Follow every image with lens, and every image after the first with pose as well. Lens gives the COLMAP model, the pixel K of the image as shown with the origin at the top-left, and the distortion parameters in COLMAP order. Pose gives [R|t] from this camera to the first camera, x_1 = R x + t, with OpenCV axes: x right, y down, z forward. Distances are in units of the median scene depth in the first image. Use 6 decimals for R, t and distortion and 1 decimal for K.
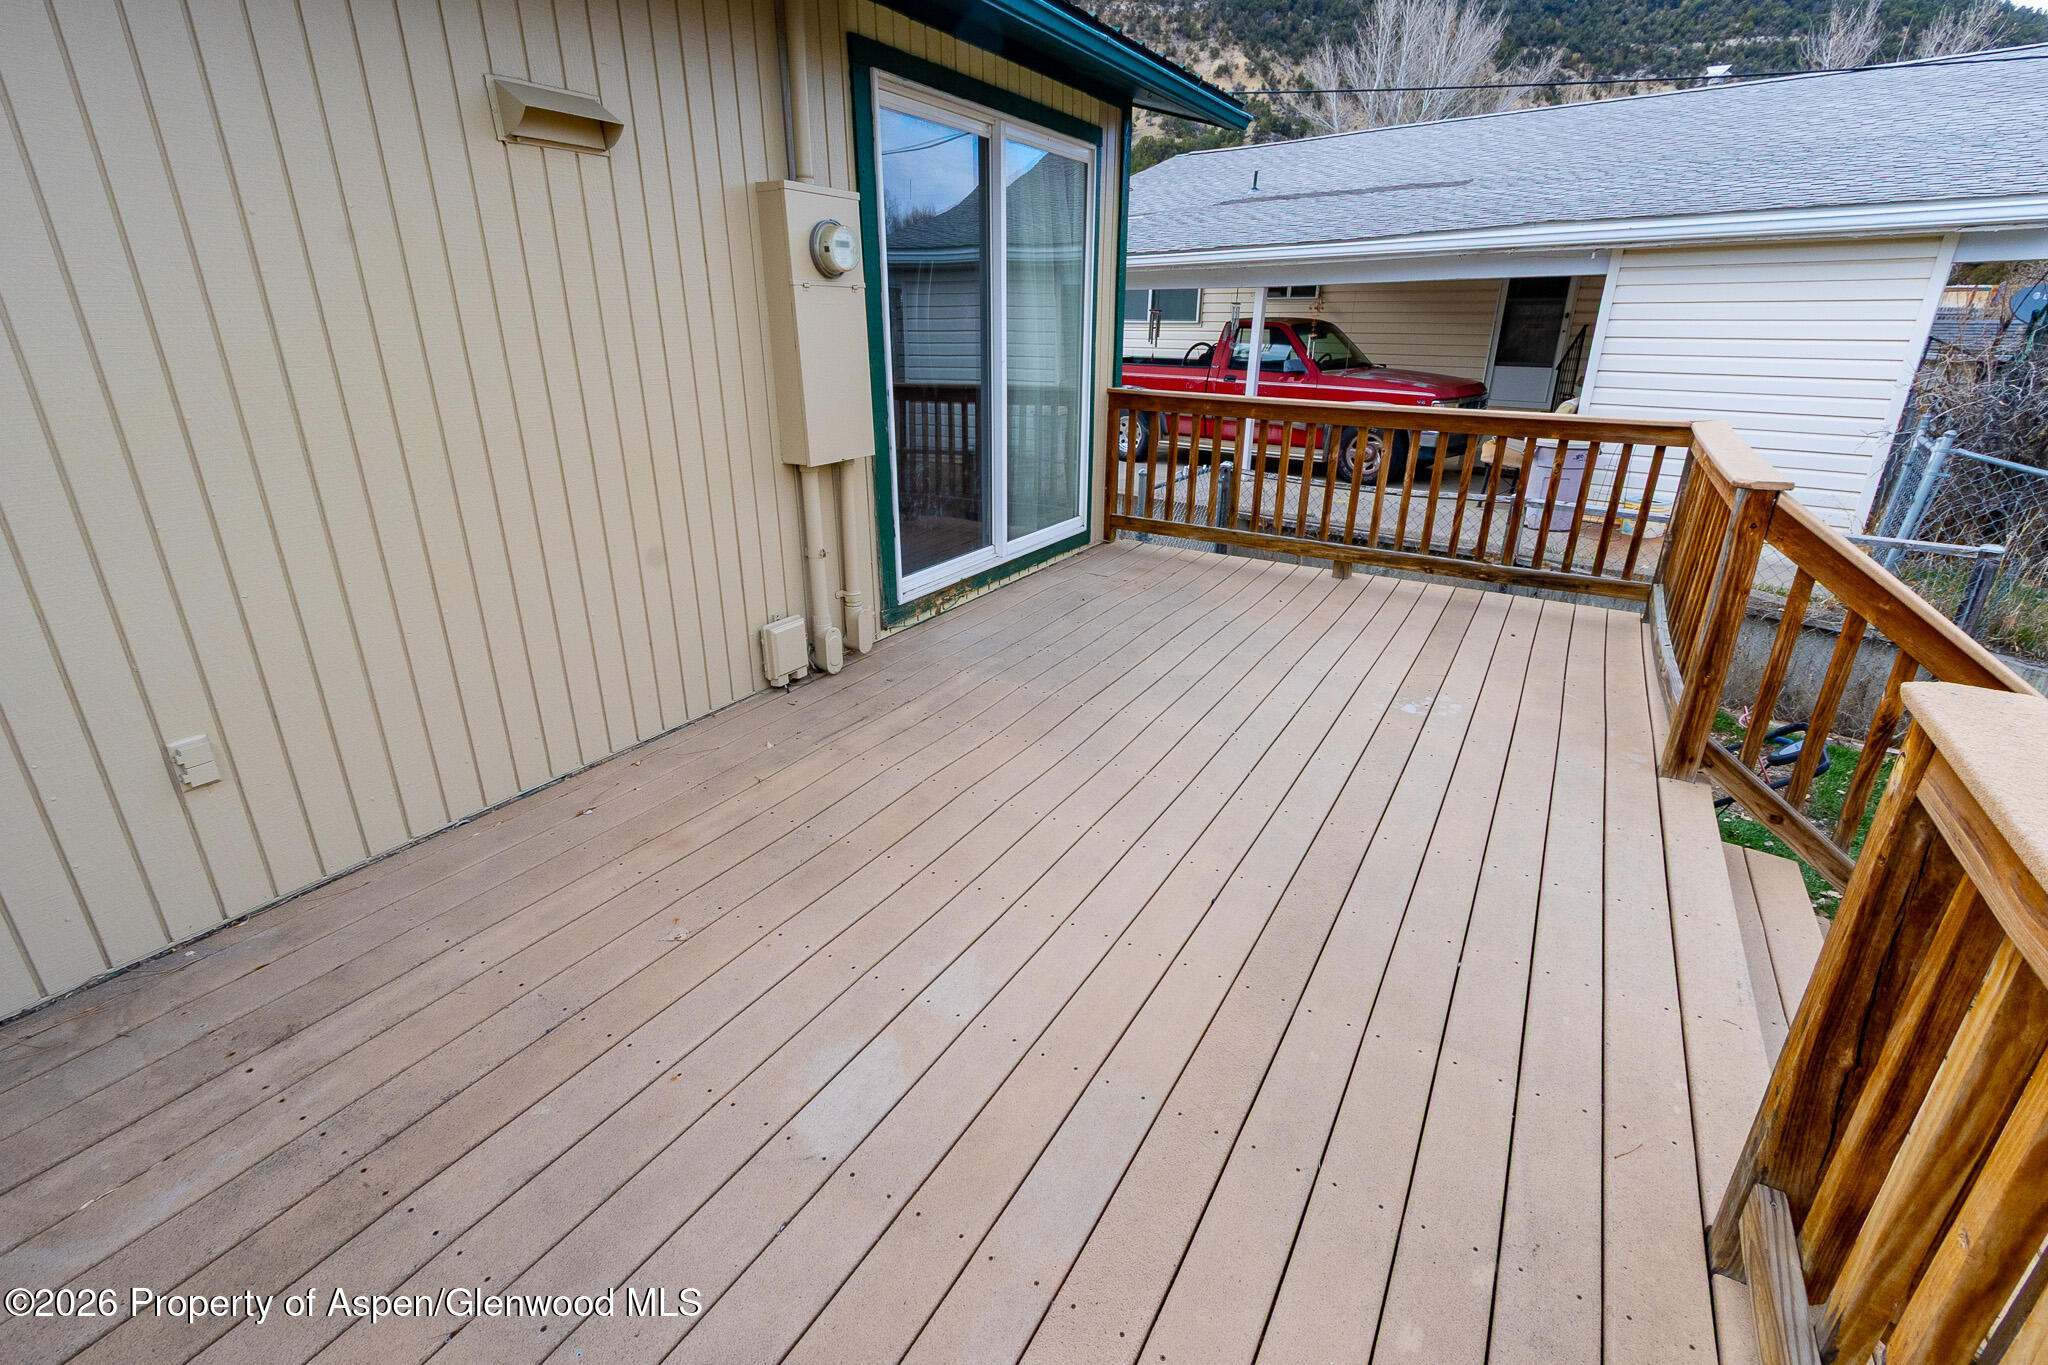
lens RADIAL K [[922.2, 0, 1025.5], [0, 922.2, 672.9], [0, 0, 1]] dist [0.002928, 0.000297]
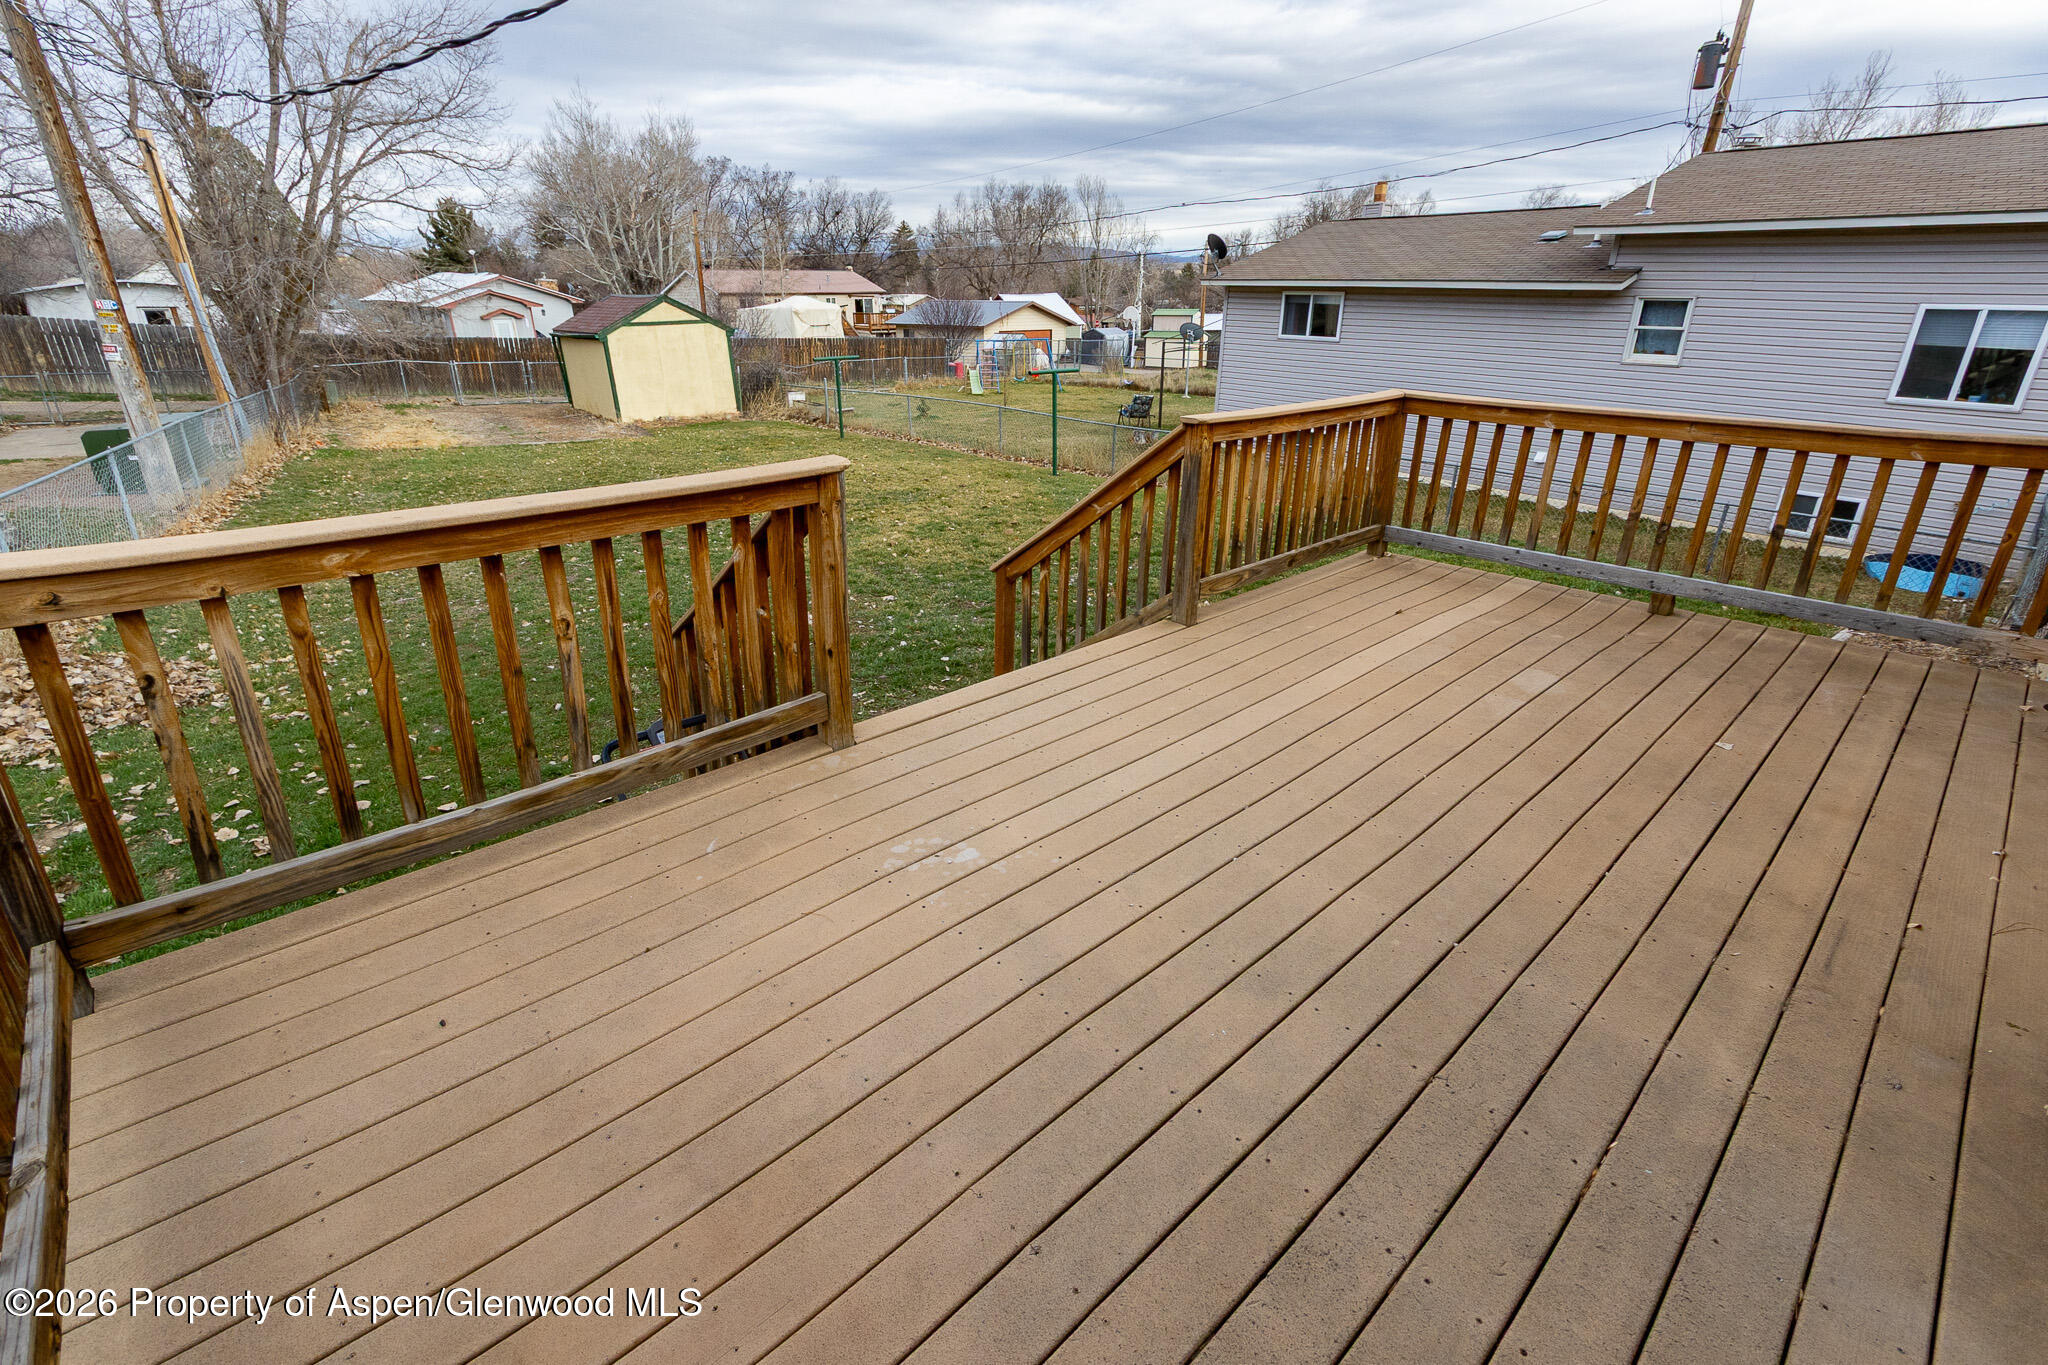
lens RADIAL K [[922.2, 0, 1025.5], [0, 922.2, 672.9], [0, 0, 1]] dist [0.002928, 0.000297]
pose [[-0.961243, -0.121036, 0.247713, 0.277359], [0.081007, 0.734831, 0.673395, -0.712108], [-0.263532, 0.667363, -0.696547, 1.820636]]
